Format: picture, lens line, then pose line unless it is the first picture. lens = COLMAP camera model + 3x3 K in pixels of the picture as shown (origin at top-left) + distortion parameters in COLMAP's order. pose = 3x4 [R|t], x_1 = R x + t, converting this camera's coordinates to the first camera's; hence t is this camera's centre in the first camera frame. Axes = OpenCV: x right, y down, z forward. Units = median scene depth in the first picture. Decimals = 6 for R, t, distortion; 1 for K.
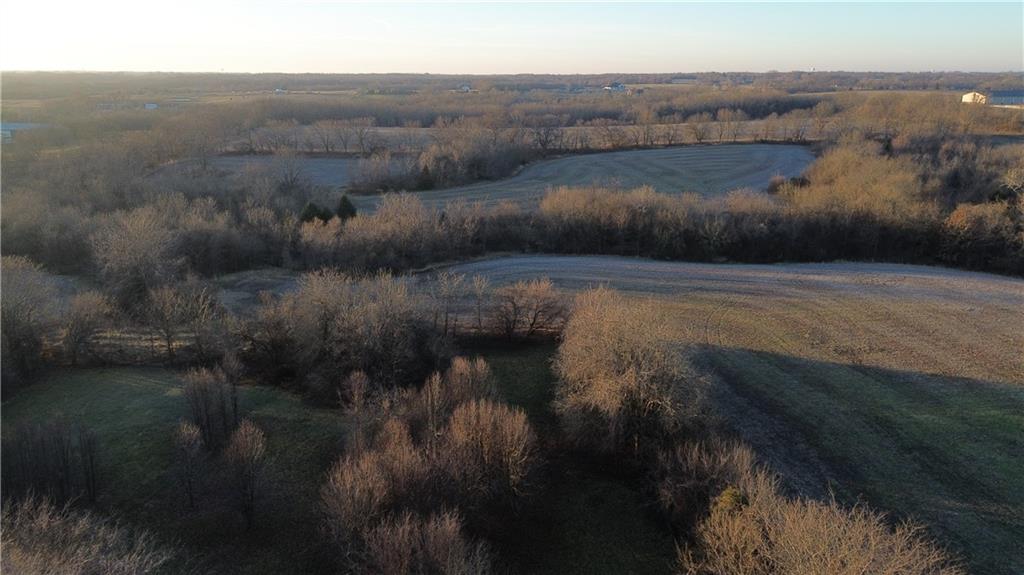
lens RADIAL K [[721.4, 0, 519.9], [0, 721.4, 288.3], [0, 0, 1]] dist [0.071429, -0.067714]
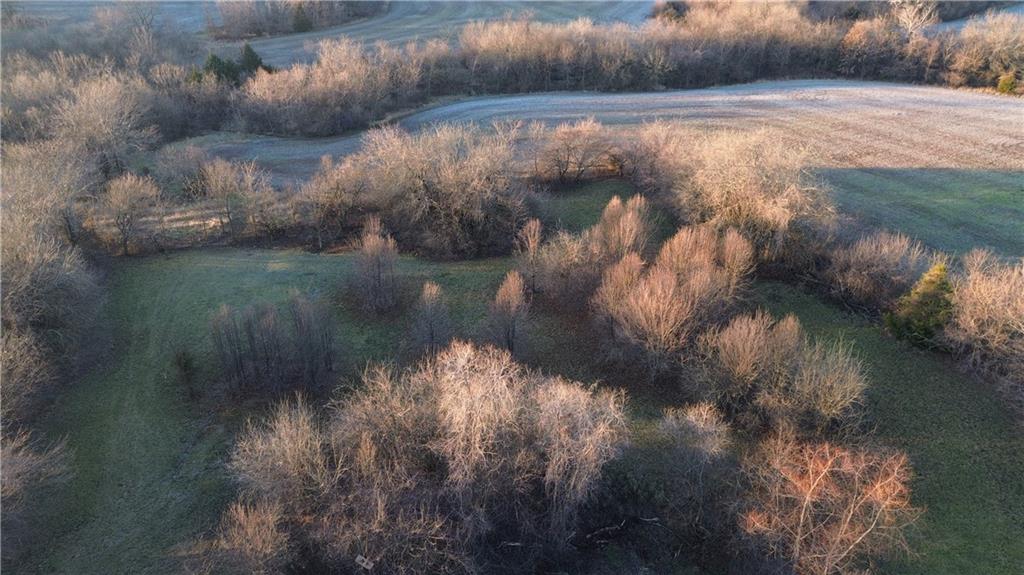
lens RADIAL K [[721.4, 0, 519.9], [0, 721.4, 288.3], [0, 0, 1]] dist [0.071429, -0.067714]
pose [[0.953362, -0.145486, 0.264452, -0.259863], [0.084780, 0.969967, 0.227983, -0.015353], [-0.289678, -0.194930, 0.937064, -0.004372]]
